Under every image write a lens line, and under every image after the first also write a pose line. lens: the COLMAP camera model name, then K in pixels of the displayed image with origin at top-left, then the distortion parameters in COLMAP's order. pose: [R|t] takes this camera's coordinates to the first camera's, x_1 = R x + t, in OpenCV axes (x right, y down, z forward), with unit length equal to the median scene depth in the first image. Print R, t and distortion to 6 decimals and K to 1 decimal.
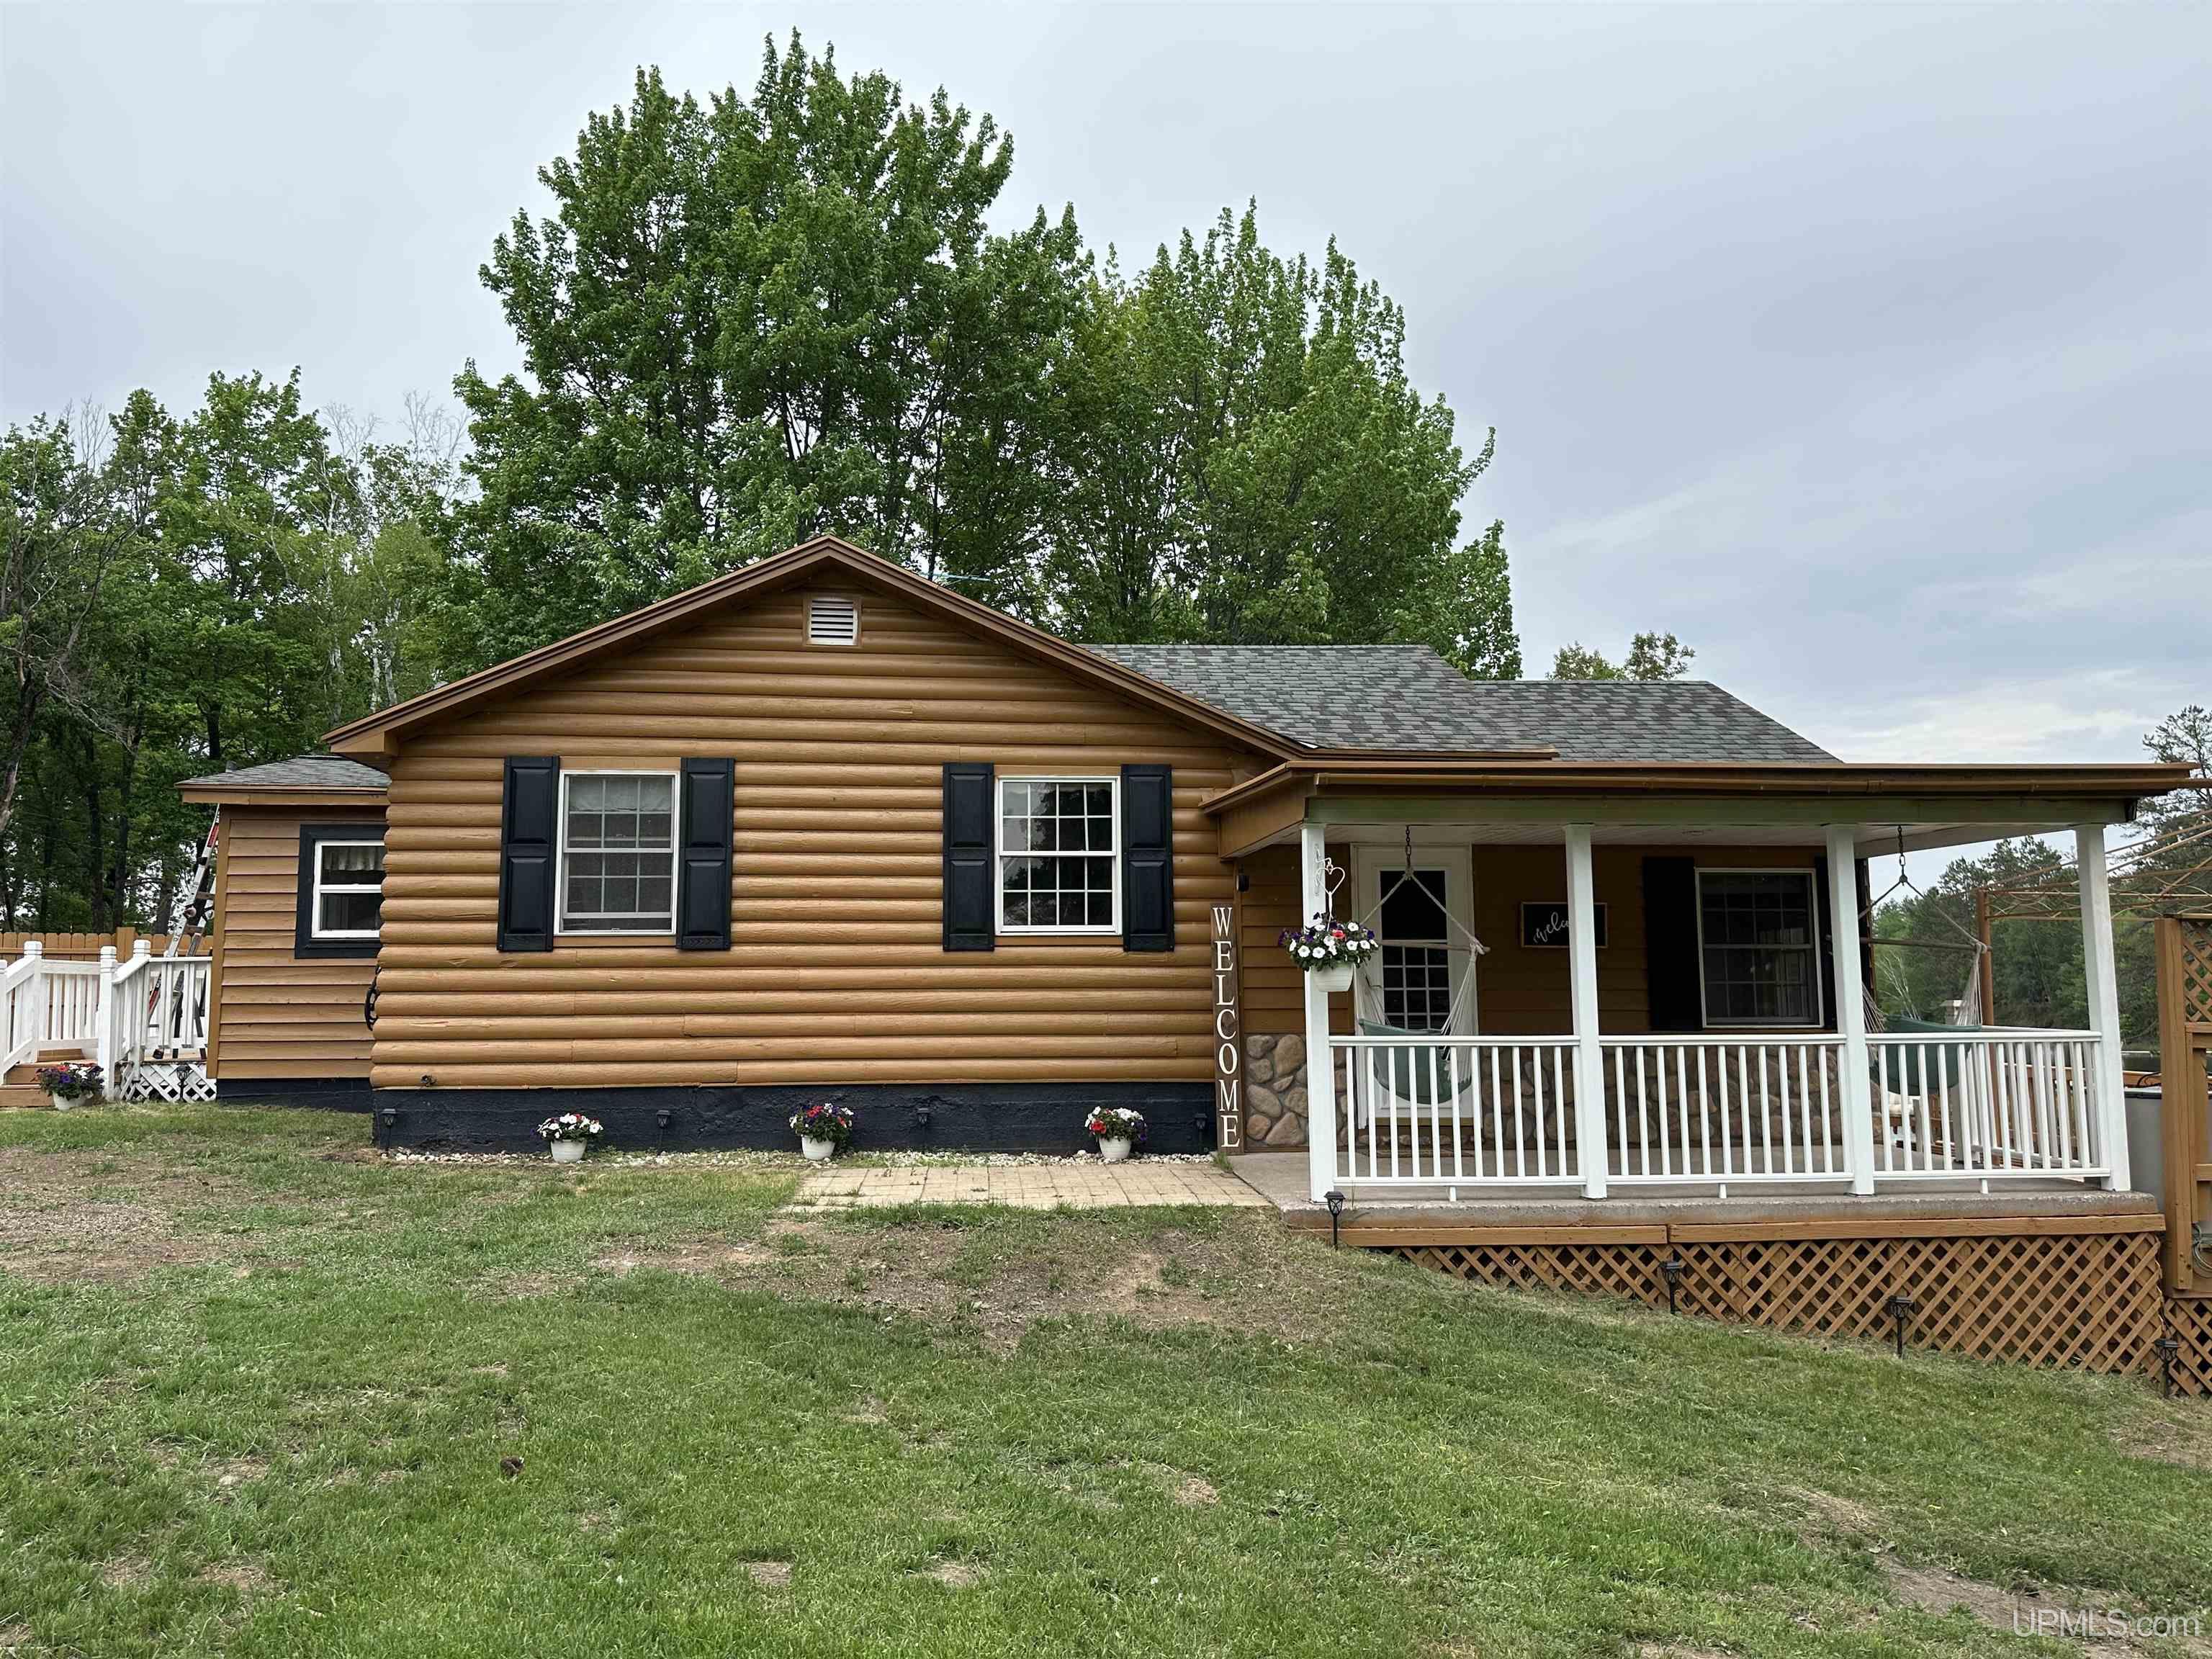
lens RADIAL K [[1553.3, 0, 1089.0], [0, 1553.3, 834.2], [0, 0, 1]] dist [0.064910, -0.084504]
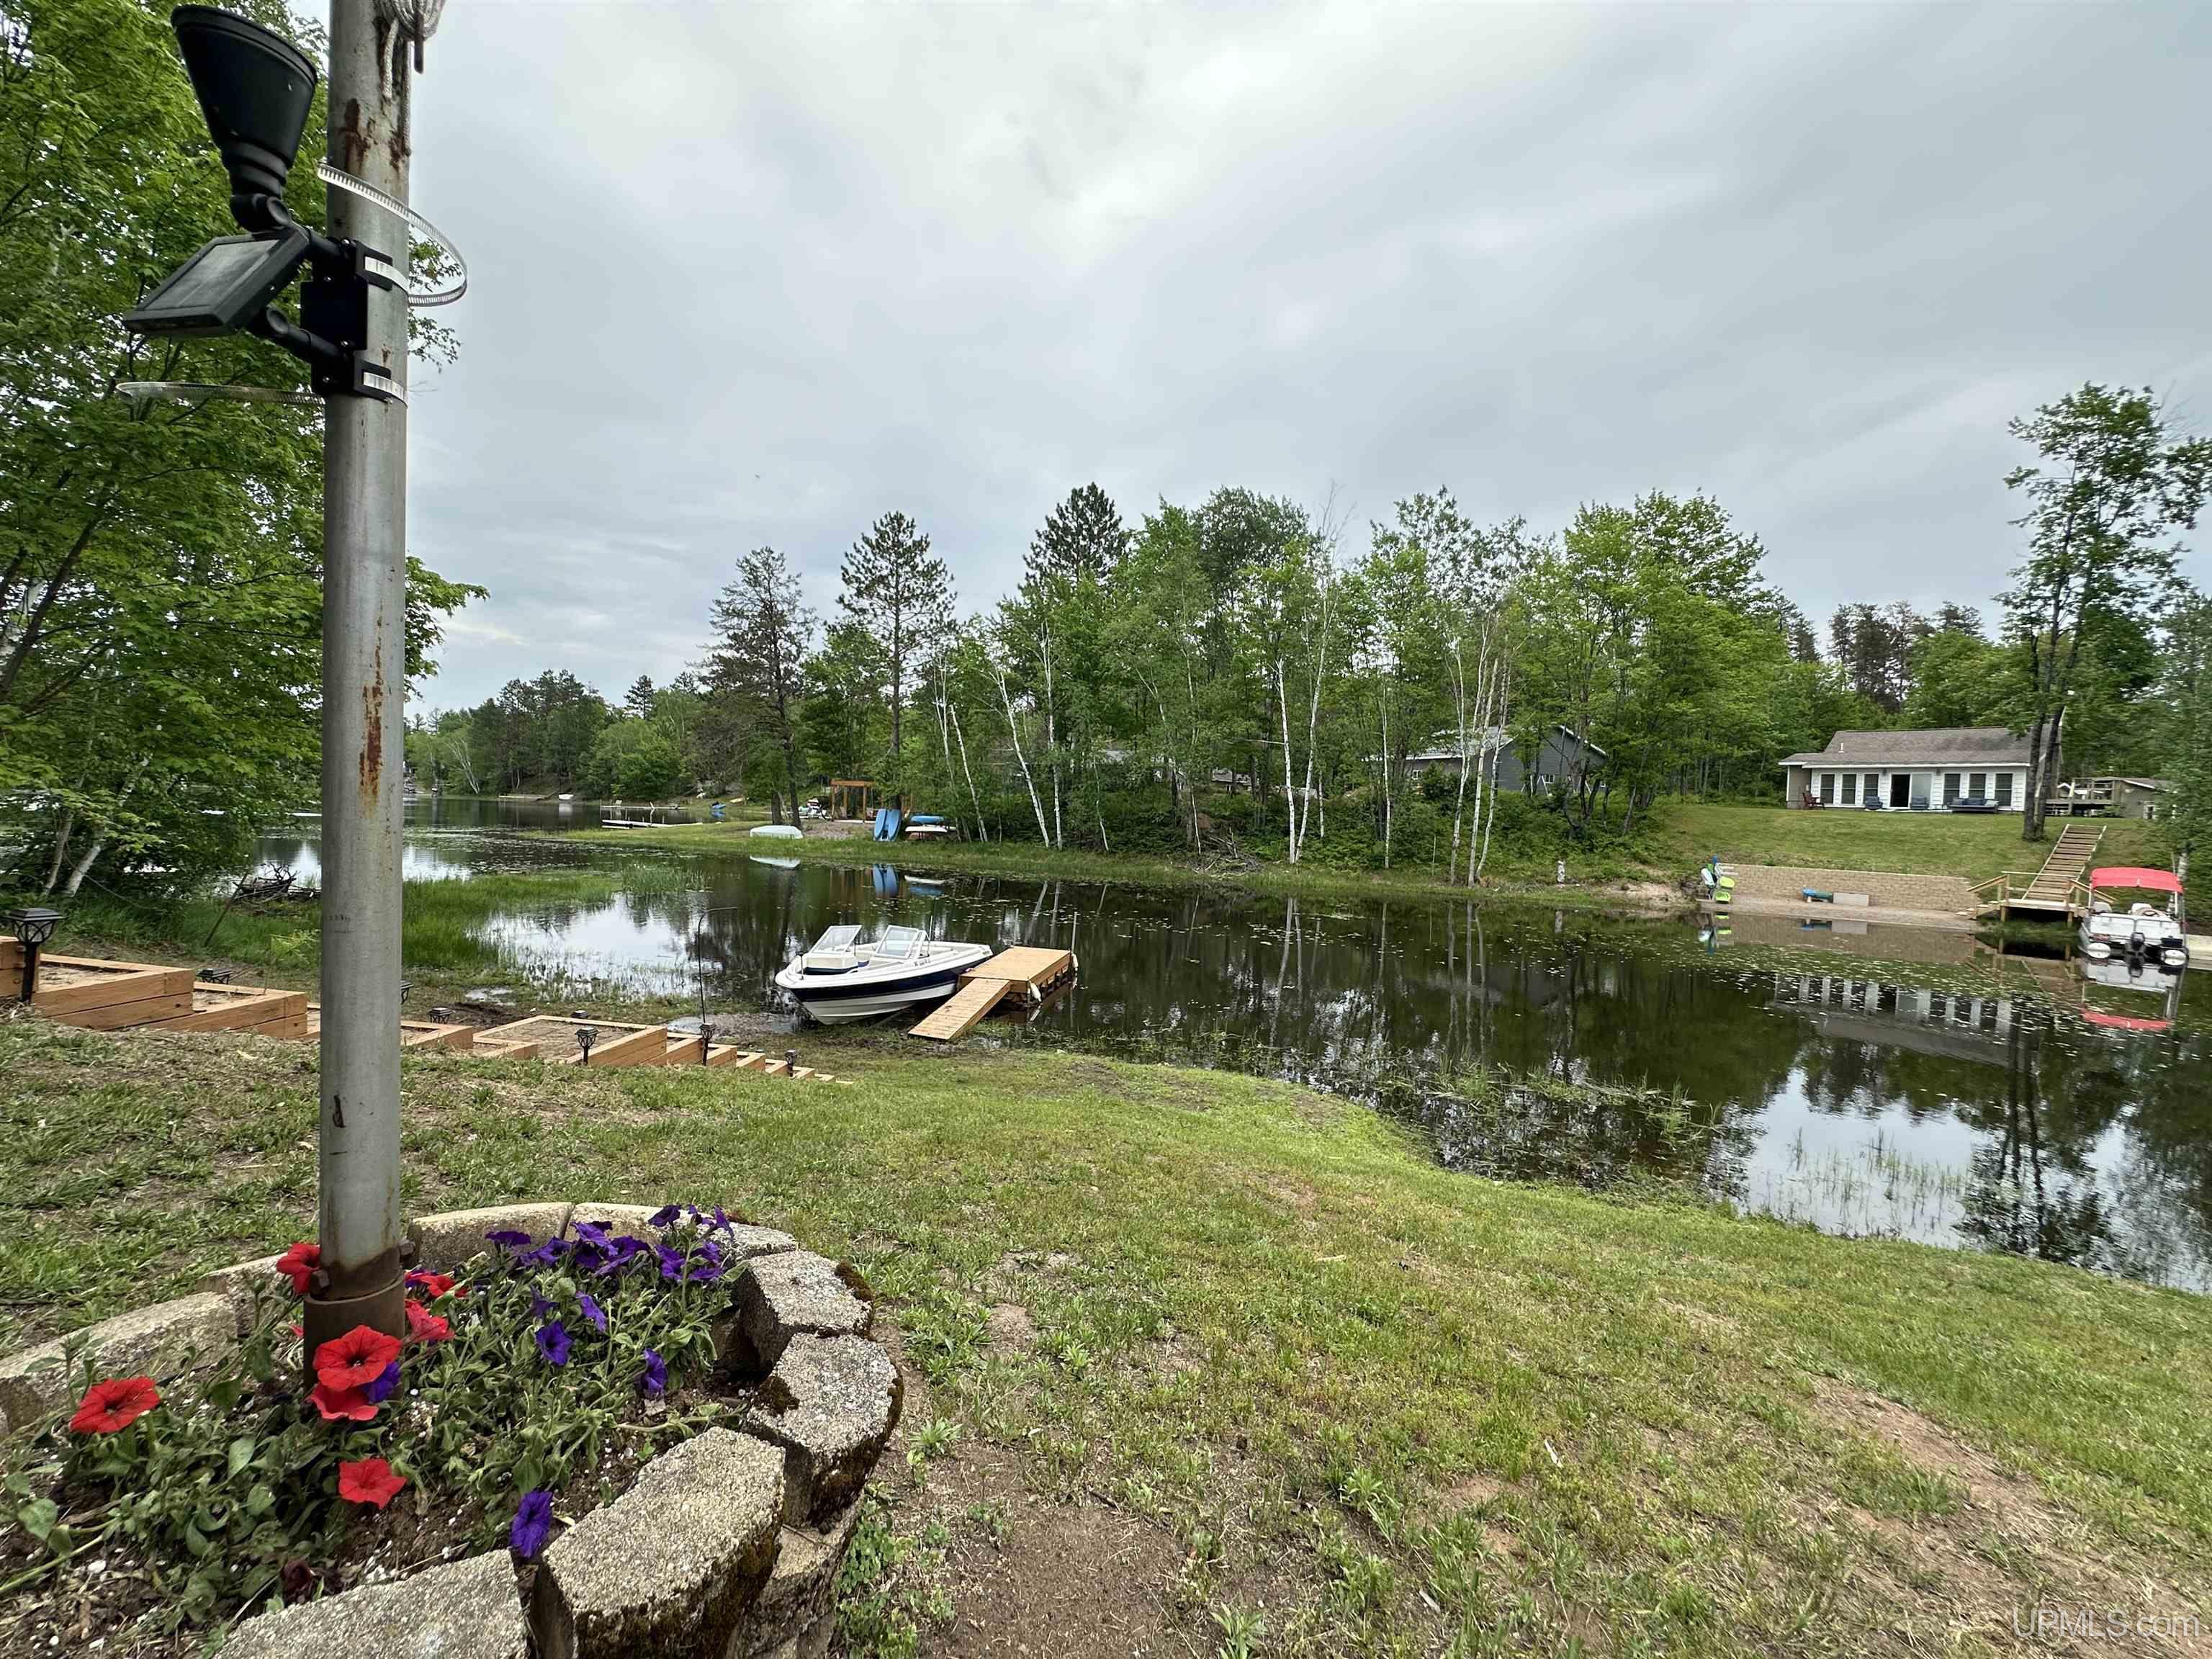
lens RADIAL K [[885.7, 0, 1110.9], [0, 885.7, 822.6], [0, 0, 1]] dist [-0.008042, 0.001292]
pose [[0.431852, 0.001138, 0.901944, 0.788103], [-0.133053, 0.989139, 0.062458, 0.410817], [-0.892077, -0.146979, 0.427313, 2.166850]]
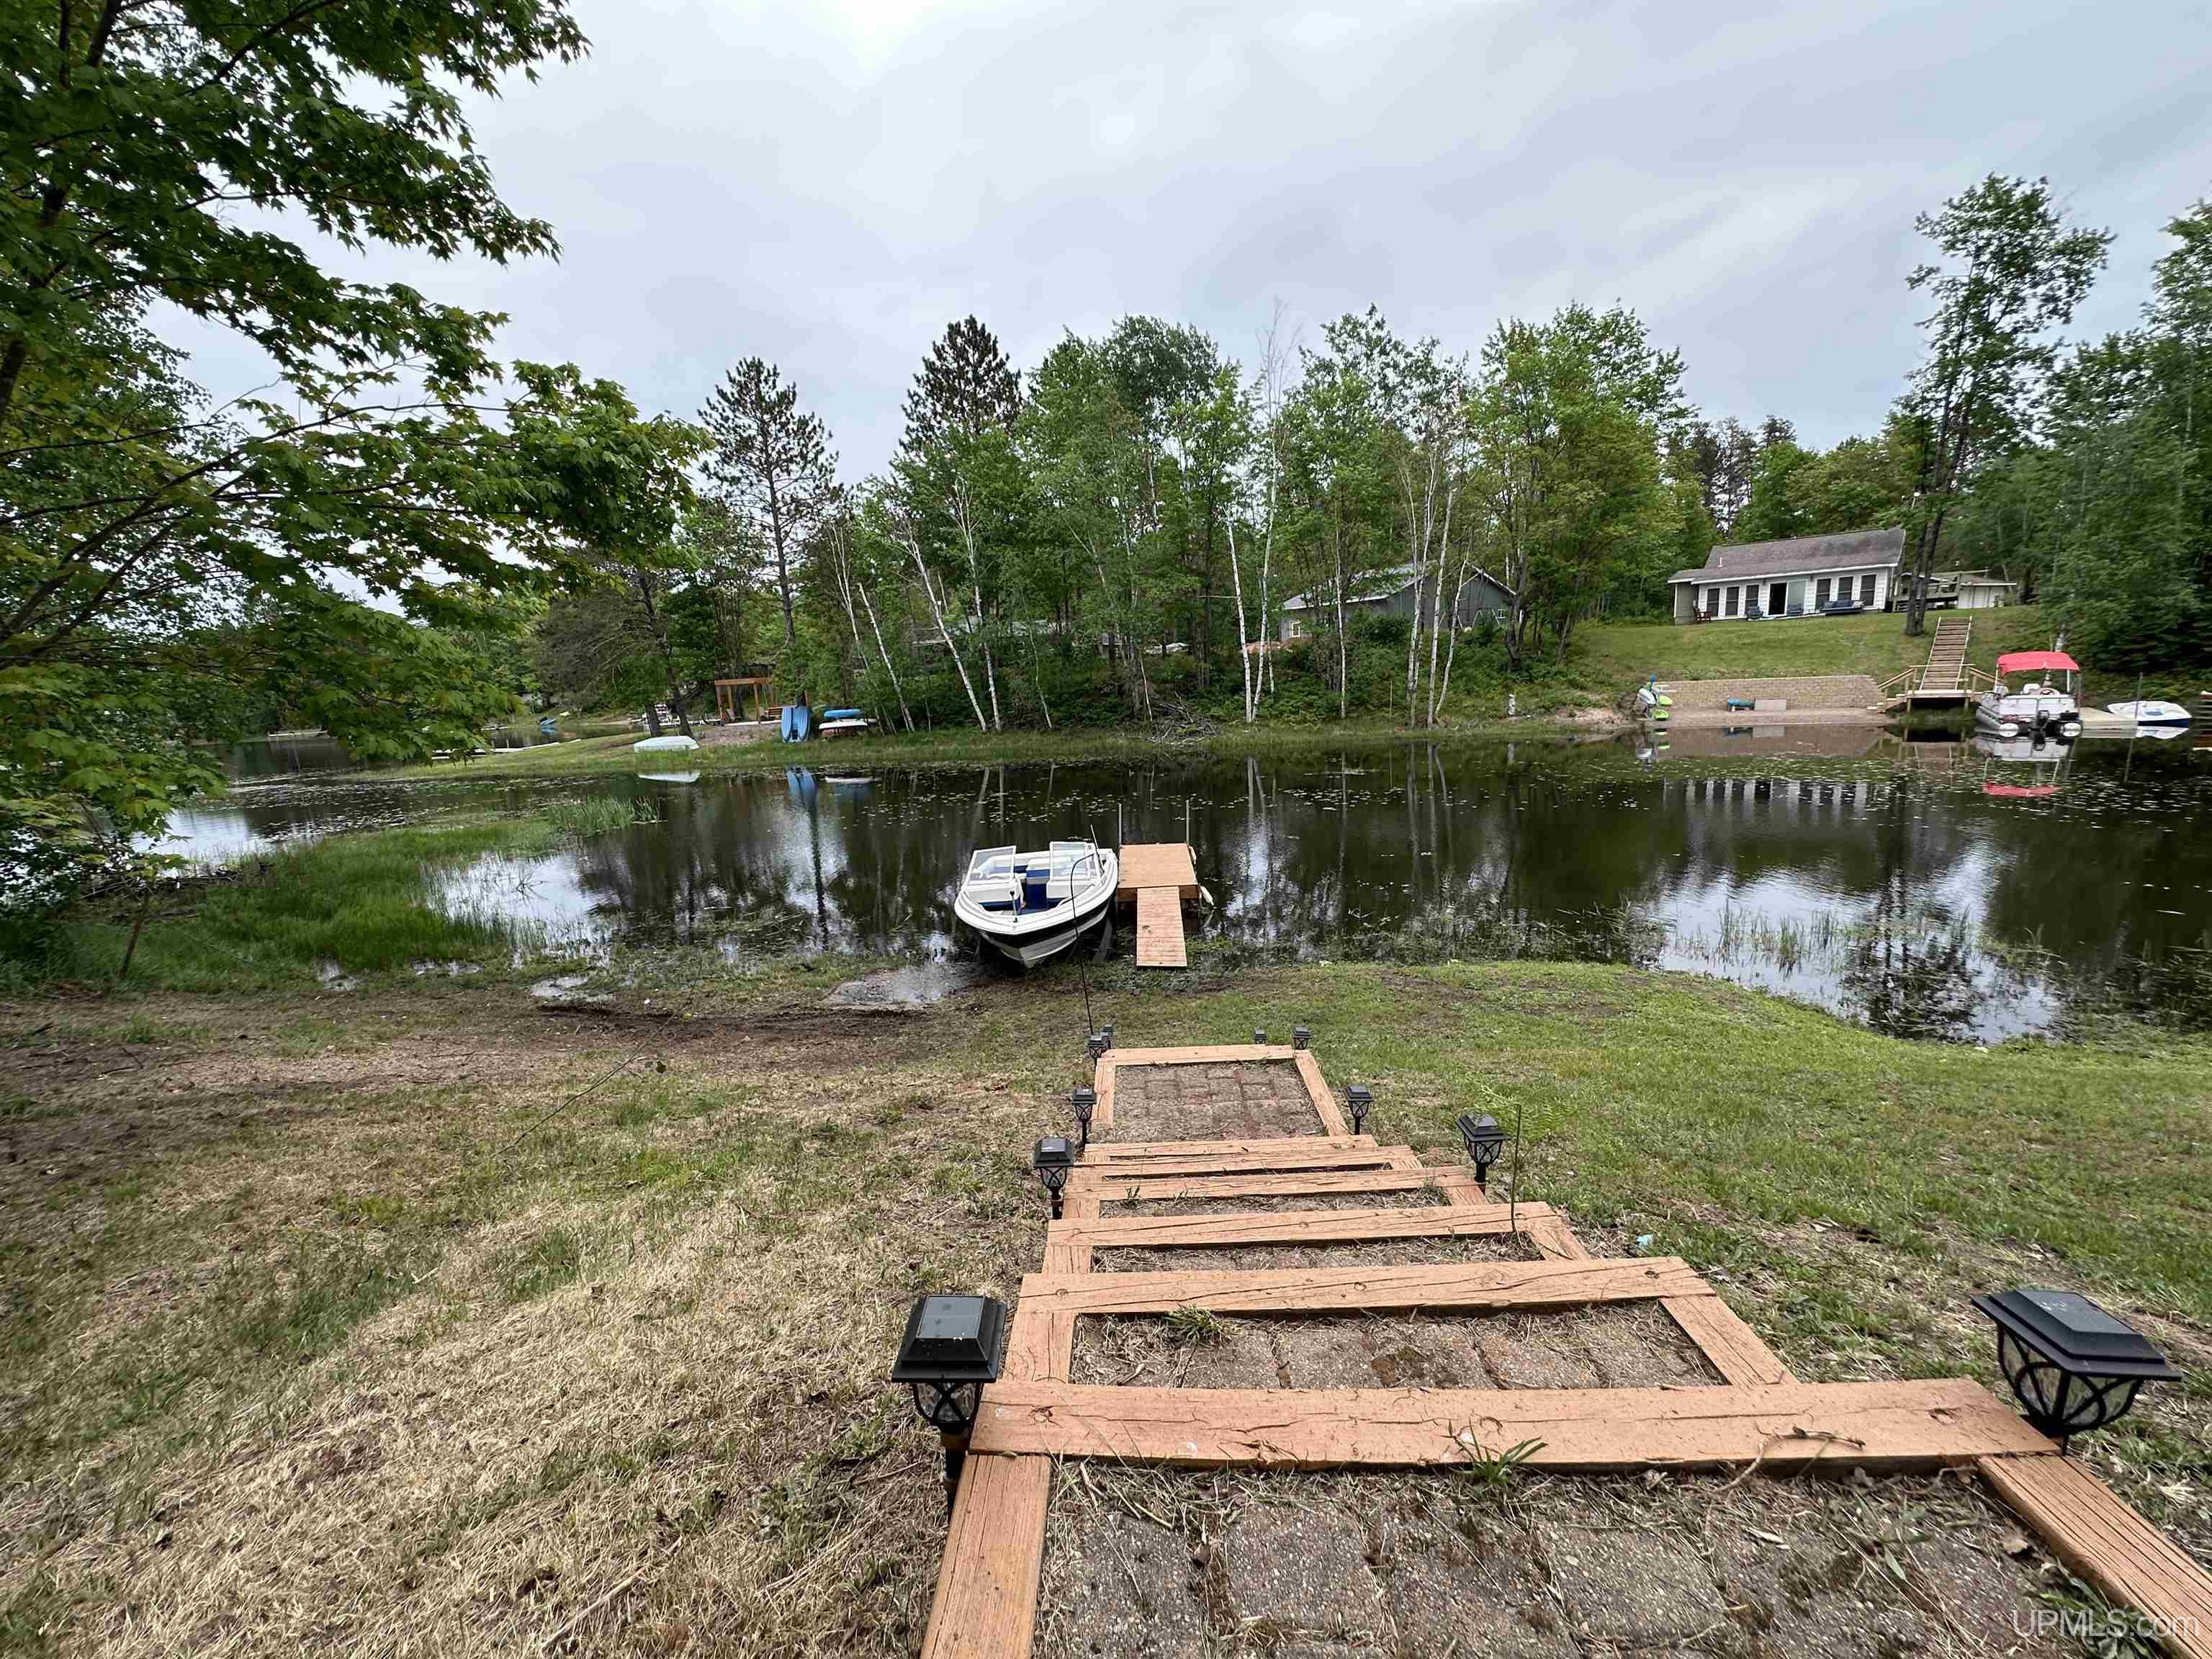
lens RADIAL K [[885.7, 0, 1106.4], [0, 885.7, 824.8], [0, 0, 1]] dist [-0.008042, 0.001292]
pose [[0.275786, -0.174079, 0.945325, 0.800818], [-0.049621, 0.979575, 0.194862, 0.443385], [-0.959937, -0.100648, 0.261515, 2.606008]]
